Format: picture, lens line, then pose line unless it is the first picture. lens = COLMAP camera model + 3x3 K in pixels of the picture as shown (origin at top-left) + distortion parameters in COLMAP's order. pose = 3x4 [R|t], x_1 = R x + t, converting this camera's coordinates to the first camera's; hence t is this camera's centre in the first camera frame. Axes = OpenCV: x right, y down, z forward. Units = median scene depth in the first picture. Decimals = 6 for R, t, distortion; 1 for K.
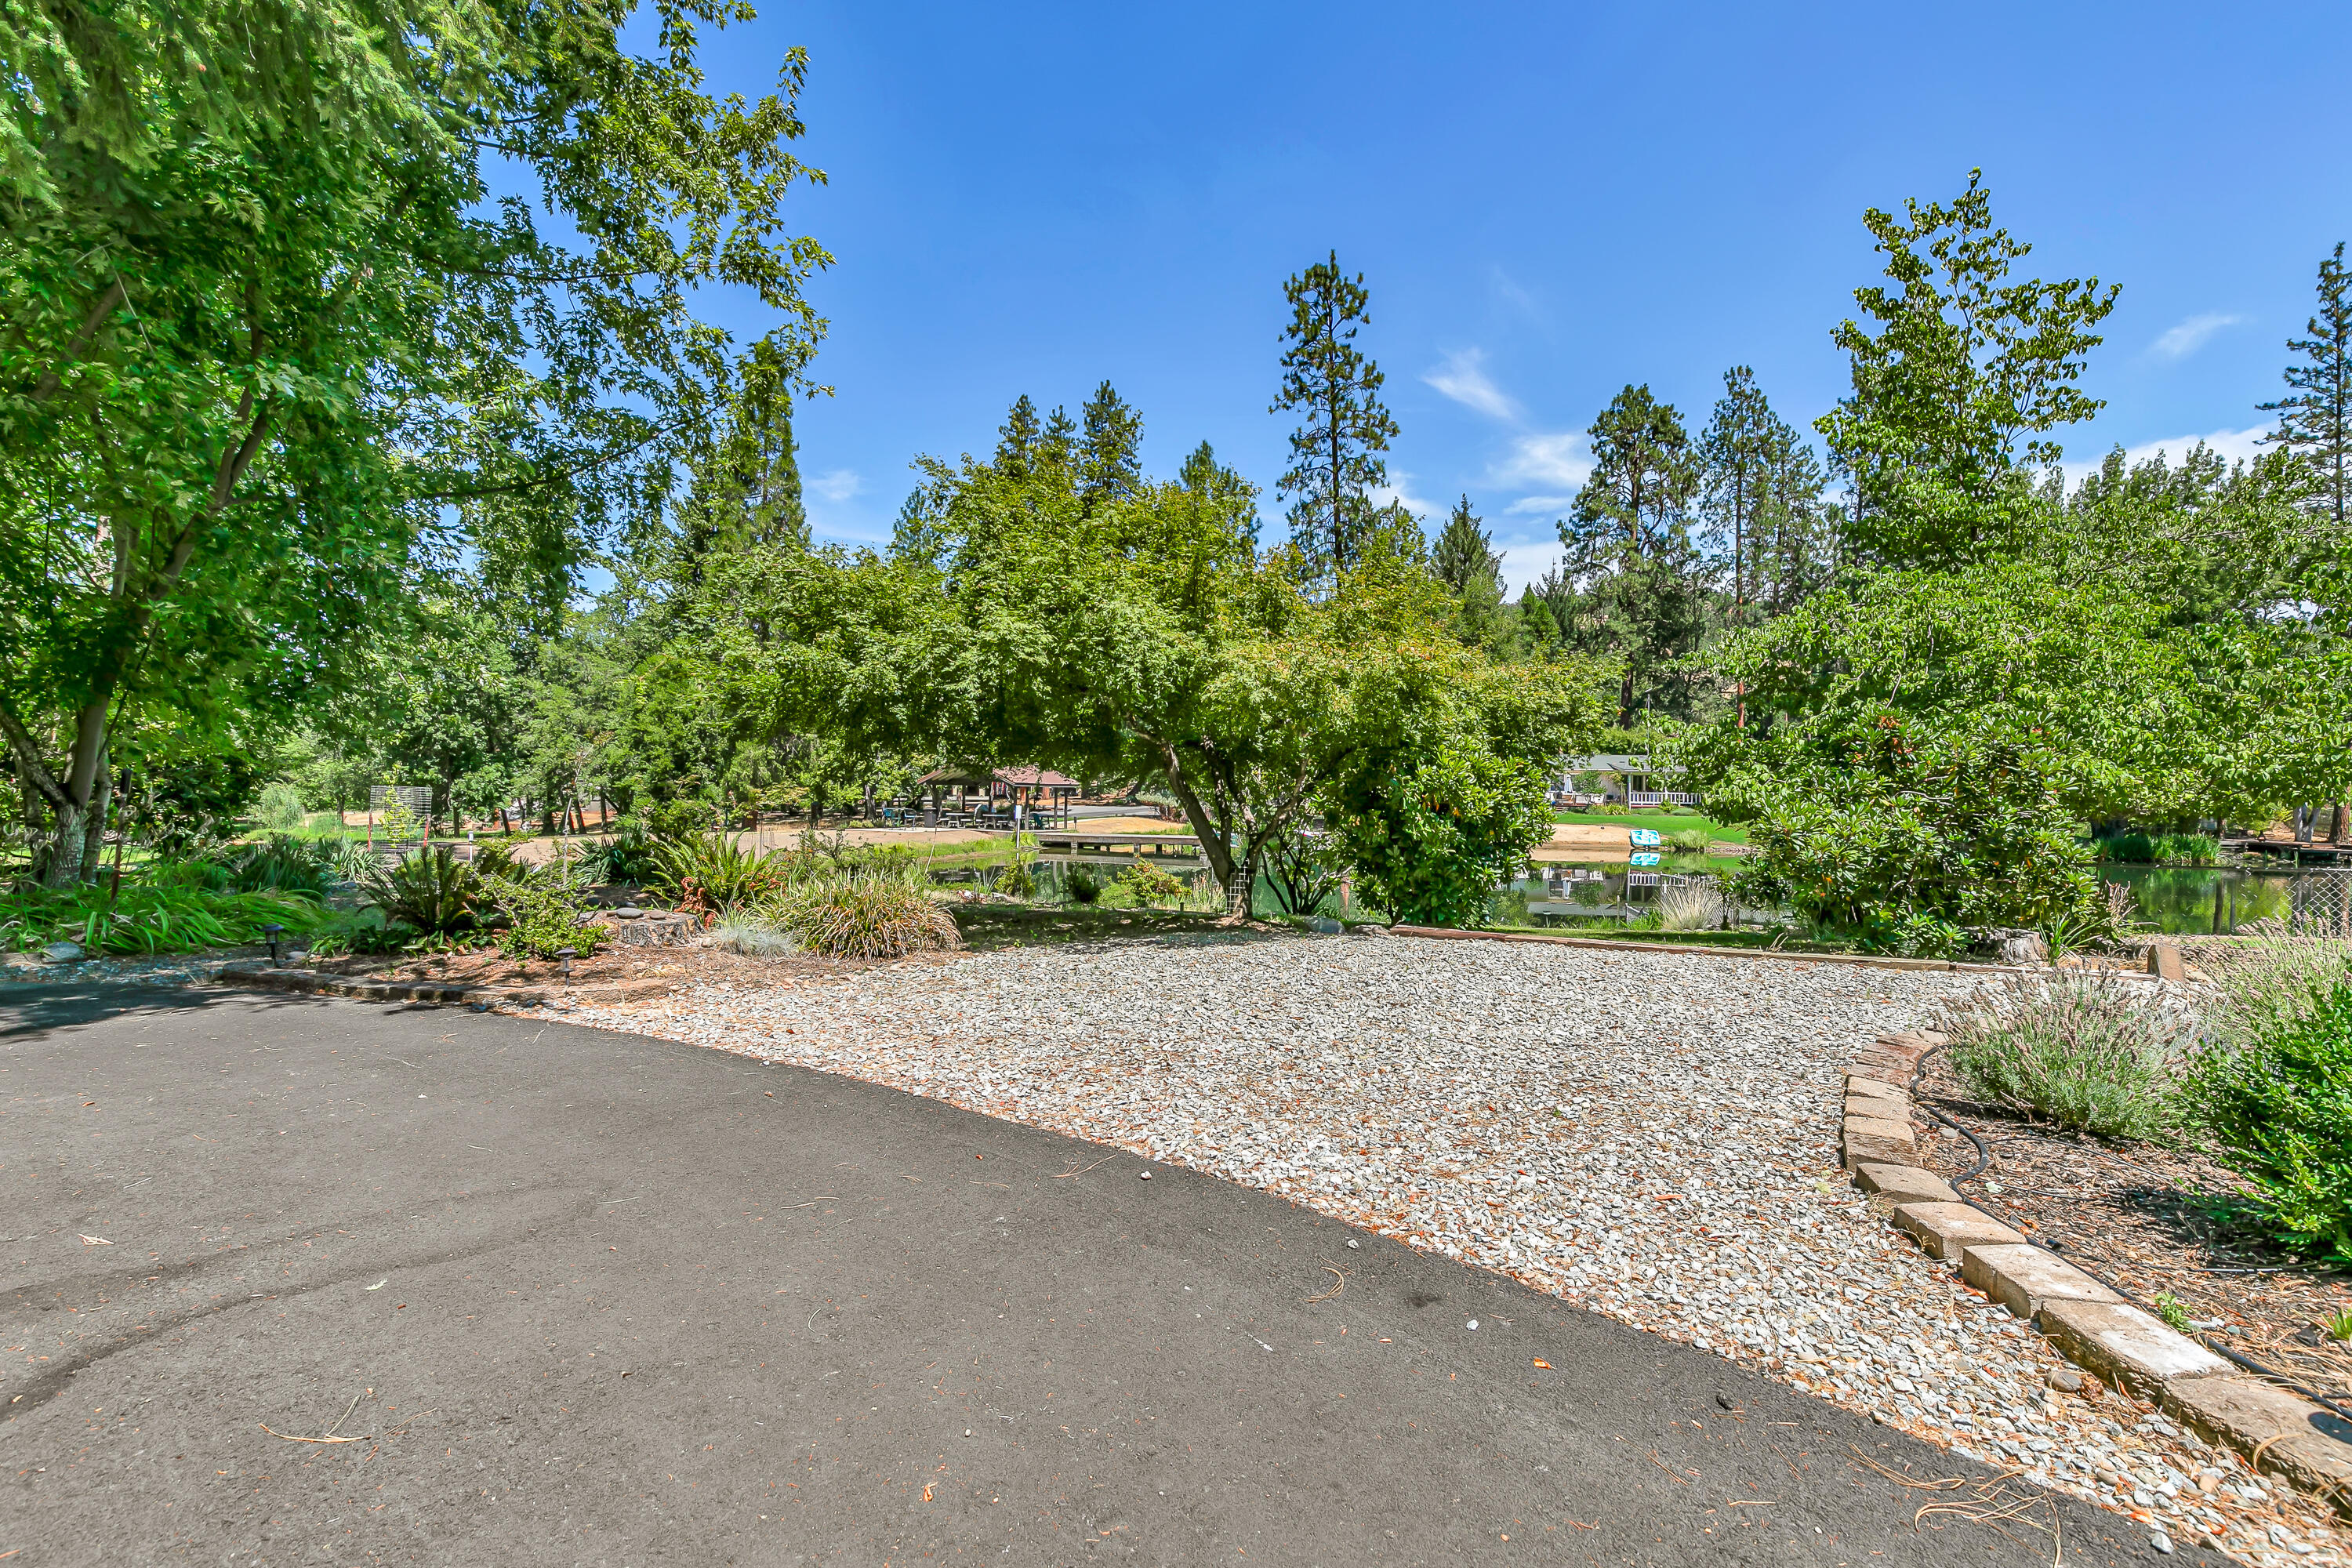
lens RADIAL K [[1052.1, 0, 1176.0], [0, 1052.1, 784.0], [0, 0, 1]] dist [-0.000041, -0.000160]
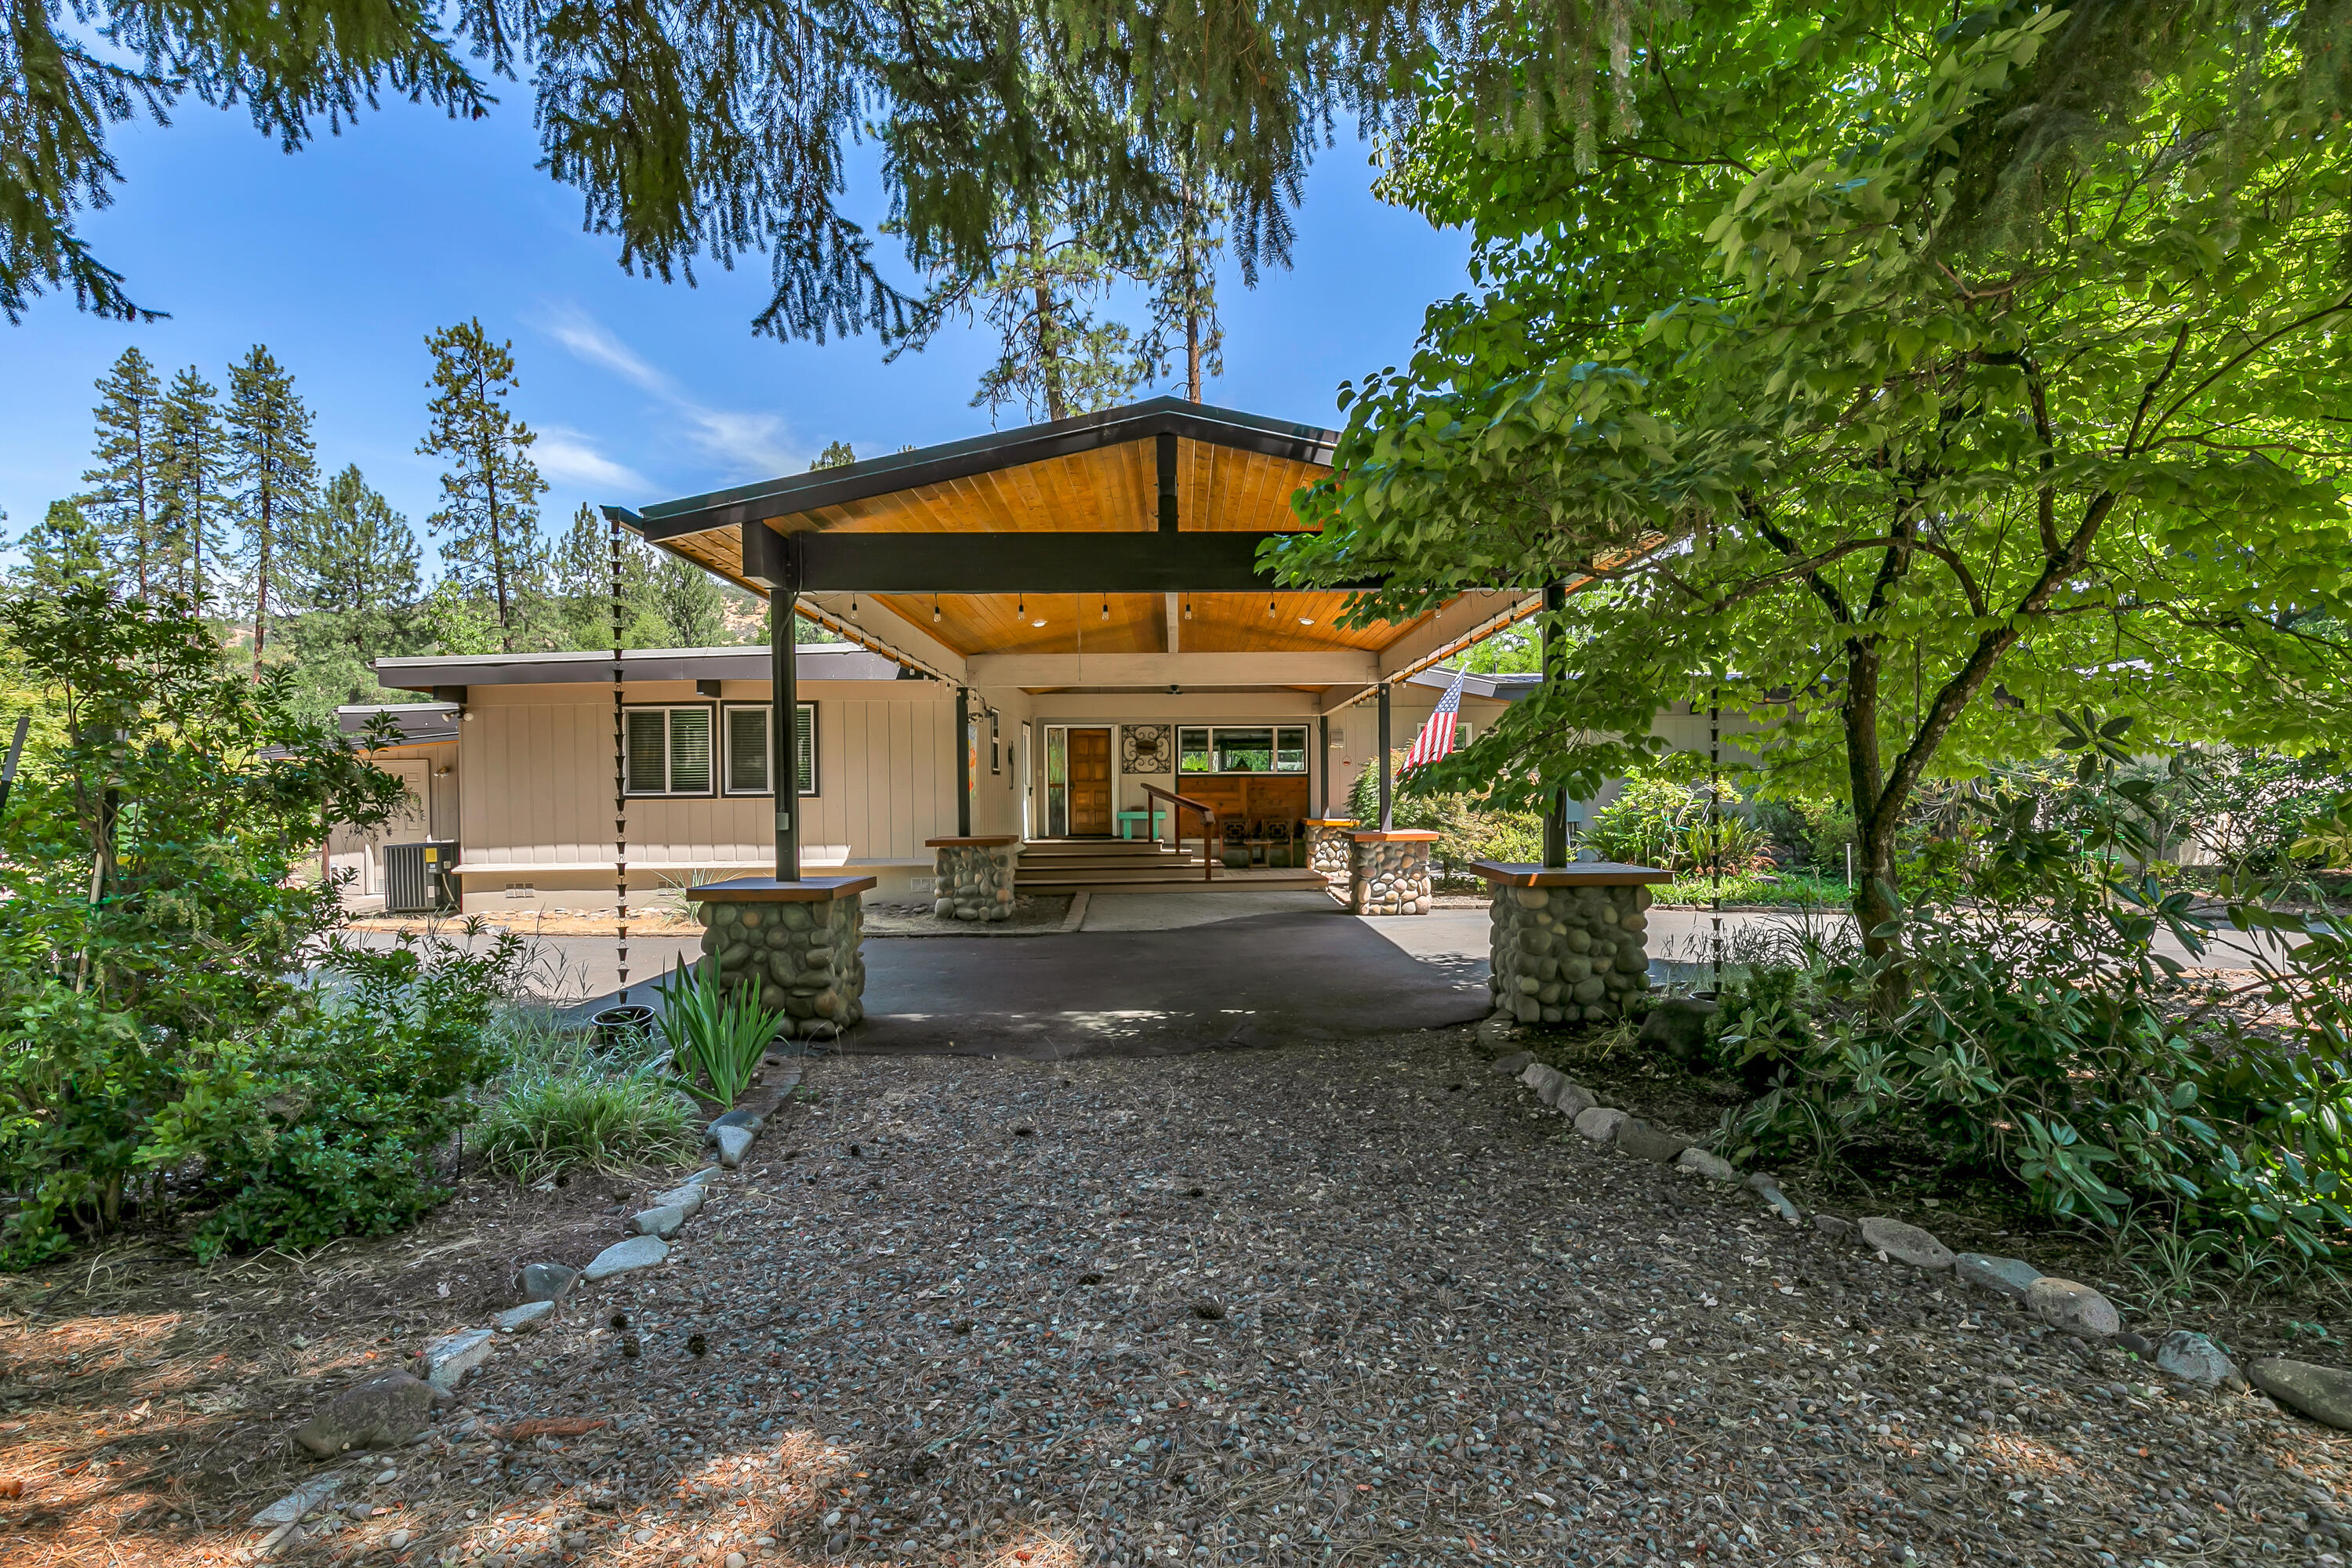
lens RADIAL K [[1125.0, 0, 1176.0], [0, 1125.0, 784.0], [0, 0, 1]] dist [0.001352, 0.000071]
pose [[0.843193, -0.024474, 0.537053, 0.117957], [0.024589, 0.999673, 0.006951, -0.007740], [-0.537048, 0.007344, 0.843520, -0.371881]]
